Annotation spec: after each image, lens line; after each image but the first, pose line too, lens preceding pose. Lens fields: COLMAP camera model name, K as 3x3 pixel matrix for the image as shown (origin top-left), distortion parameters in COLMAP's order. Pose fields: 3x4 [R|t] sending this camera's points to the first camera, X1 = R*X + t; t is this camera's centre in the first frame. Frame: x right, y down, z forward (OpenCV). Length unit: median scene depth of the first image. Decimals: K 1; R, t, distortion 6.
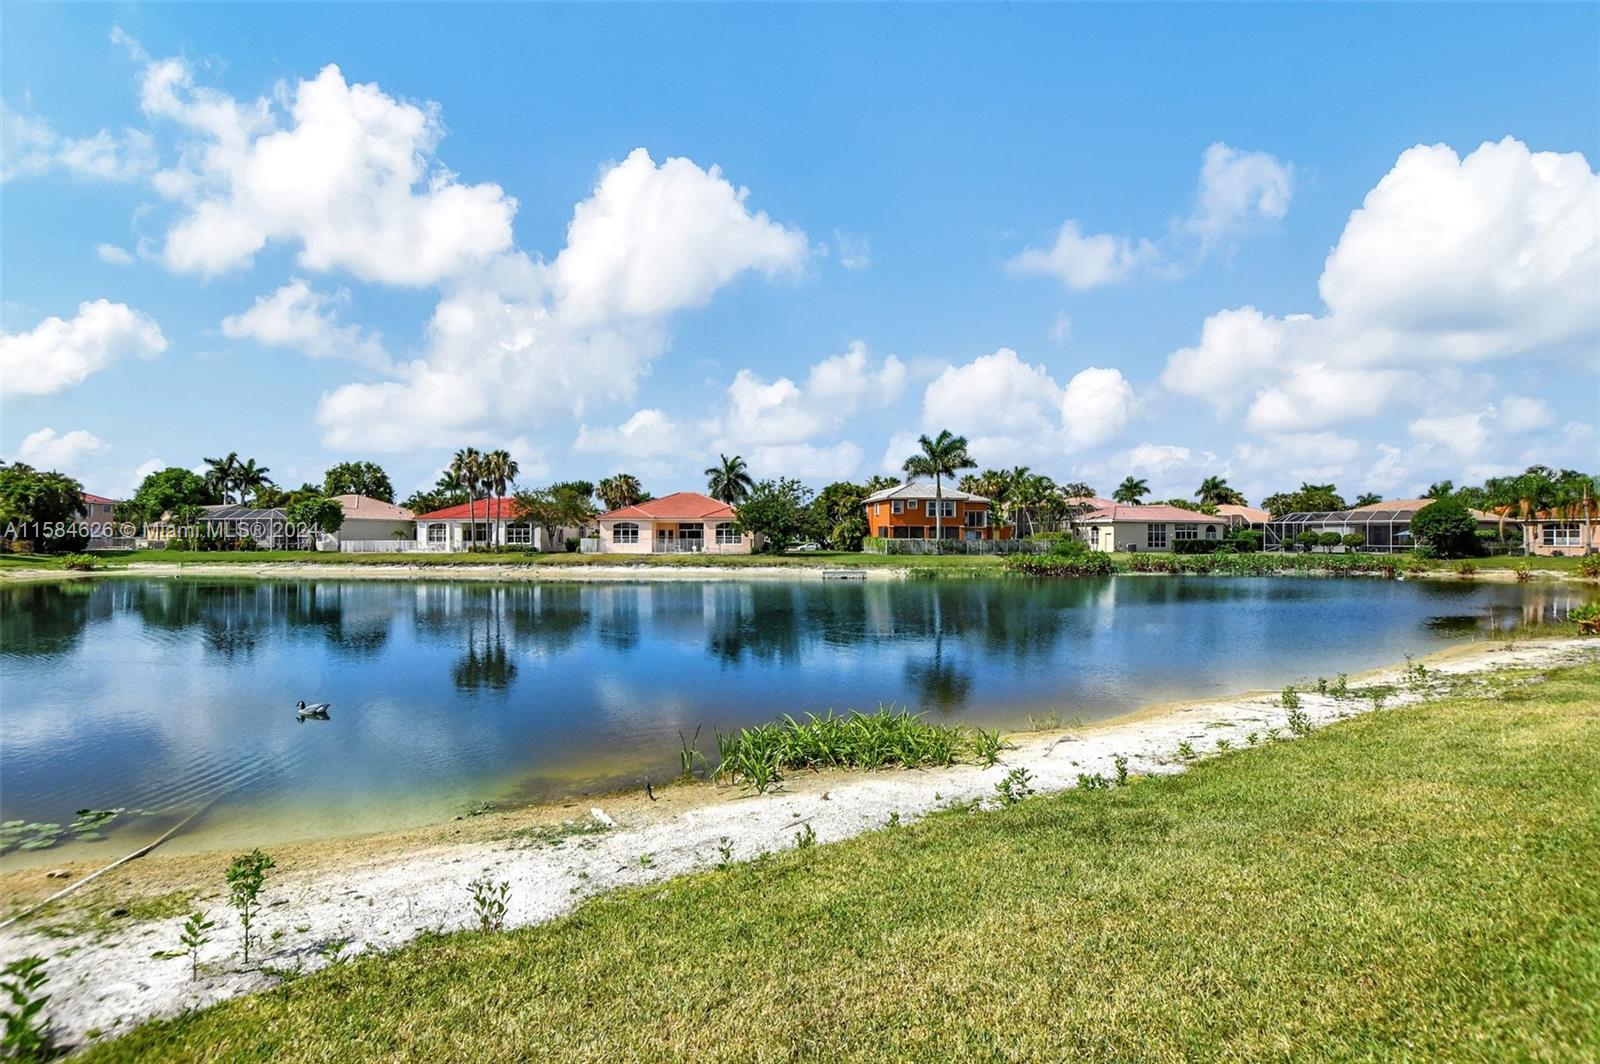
lens RADIAL K [[721.1, 0, 782.1], [0, 721.1, 535.6], [0, 0, 1]] dist [-0.023615, 0.001412]
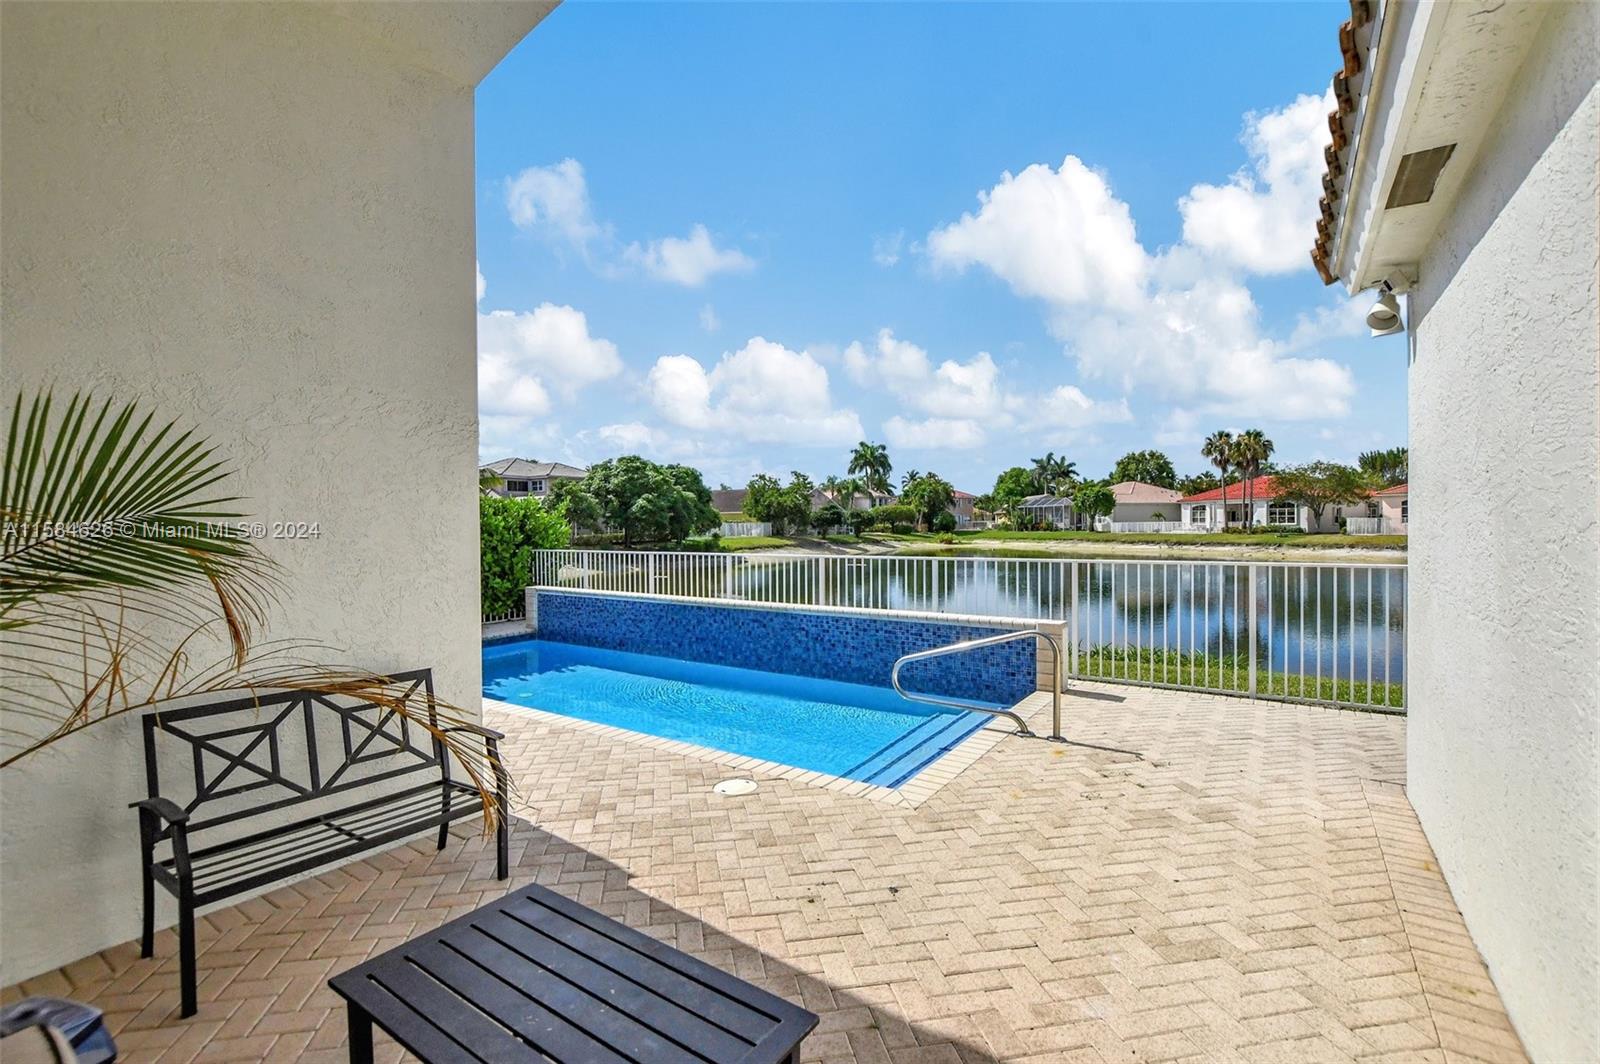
lens RADIAL K [[705.7, 0, 790.8], [0, 705.7, 531.4], [0, 0, 1]] dist [-0.022328, 0.000930]
pose [[0.507531, 0.002970, -0.861628, 0.107889], [0.015237, 0.999807, 0.012421, -0.000656], [0.861498, -0.019433, 0.507388, -0.040182]]
